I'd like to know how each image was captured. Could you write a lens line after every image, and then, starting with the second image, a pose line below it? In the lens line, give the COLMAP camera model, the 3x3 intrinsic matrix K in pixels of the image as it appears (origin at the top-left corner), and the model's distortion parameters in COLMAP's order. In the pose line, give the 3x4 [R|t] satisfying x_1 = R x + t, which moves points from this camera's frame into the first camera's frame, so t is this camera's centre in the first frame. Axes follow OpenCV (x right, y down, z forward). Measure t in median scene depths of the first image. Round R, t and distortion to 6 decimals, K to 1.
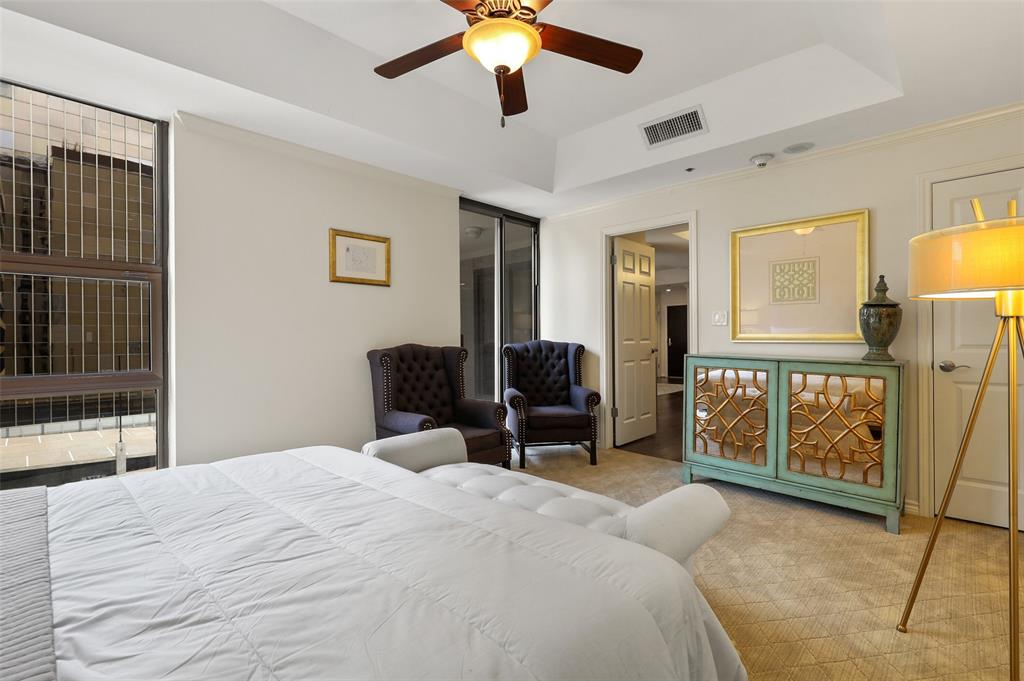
lens RADIAL K [[463.7, 0, 511.4], [0, 463.7, 339.0], [0, 0, 1]] dist [-0.003034, -0.001061]
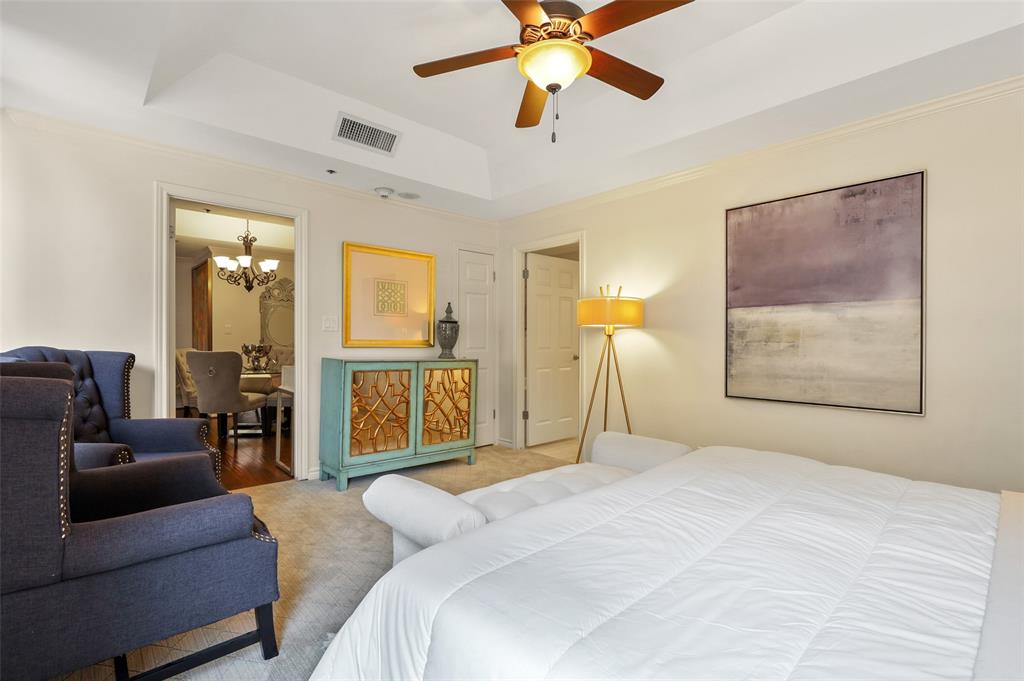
lens RADIAL K [[463.7, 0, 510.8], [0, 463.7, 340.9], [0, 0, 1]] dist [-0.003034, -0.001061]
pose [[0.058522, -0.001257, 0.998285, -0.650631], [-0.004051, 0.999991, 0.001496, -0.012229], [-0.998278, -0.004131, 0.058517, 0.642662]]
